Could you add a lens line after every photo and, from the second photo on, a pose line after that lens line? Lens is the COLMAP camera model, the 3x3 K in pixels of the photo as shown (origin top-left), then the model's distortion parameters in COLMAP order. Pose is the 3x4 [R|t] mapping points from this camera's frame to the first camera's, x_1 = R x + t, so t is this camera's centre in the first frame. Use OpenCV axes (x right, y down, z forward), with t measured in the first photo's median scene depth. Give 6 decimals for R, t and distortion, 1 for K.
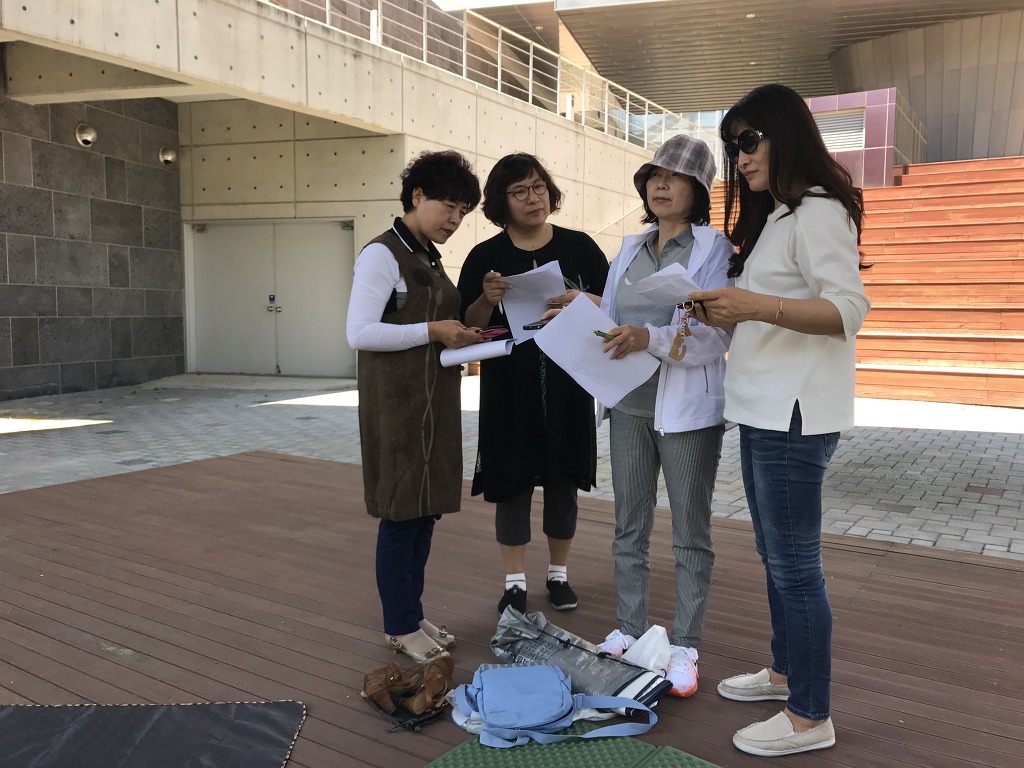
lens RADIAL K [[847.3, 0, 515.0], [0, 847.3, 378.2], [0, 0, 1]] dist [0.007181, 0.004372]
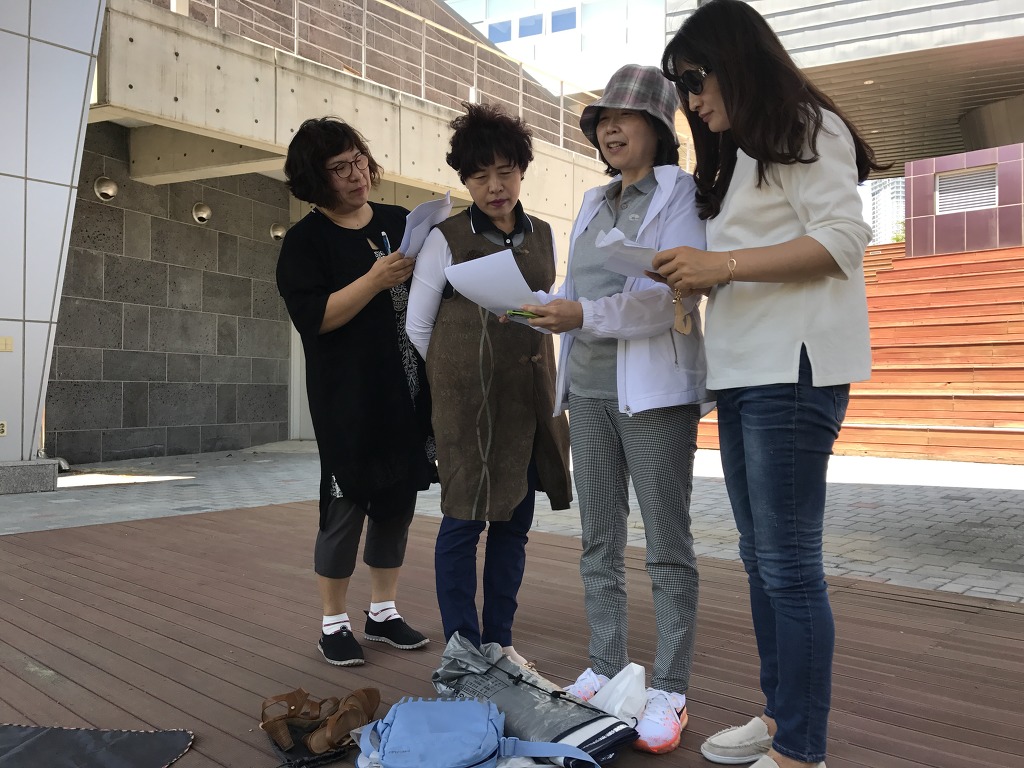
lens RADIAL K [[847.3, 0, 513.1], [0, 847.3, 373.4], [0, 0, 1]] dist [0.007181, 0.004372]
pose [[0.988972, -0.009989, -0.147768, 0.153241], [-0.005205, 0.994763, -0.102079, 0.086816], [0.148014, 0.101722, 0.983740, 0.138789]]
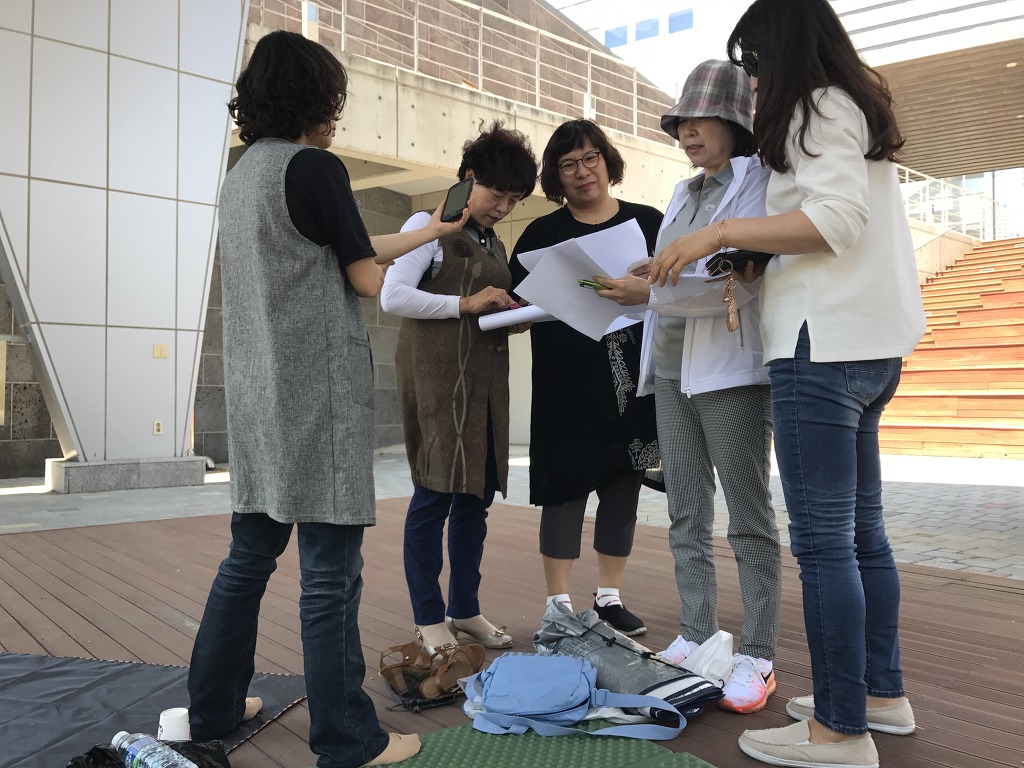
lens RADIAL K [[847.3, 0, 516.9], [0, 847.3, 373.8], [0, 0, 1]] dist [0.007181, 0.004372]
pose [[0.959043, -0.020915, -0.282488, 0.188048], [-0.010134, 0.994098, -0.108007, 0.112256], [0.283080, 0.106446, 0.953171, 0.088050]]
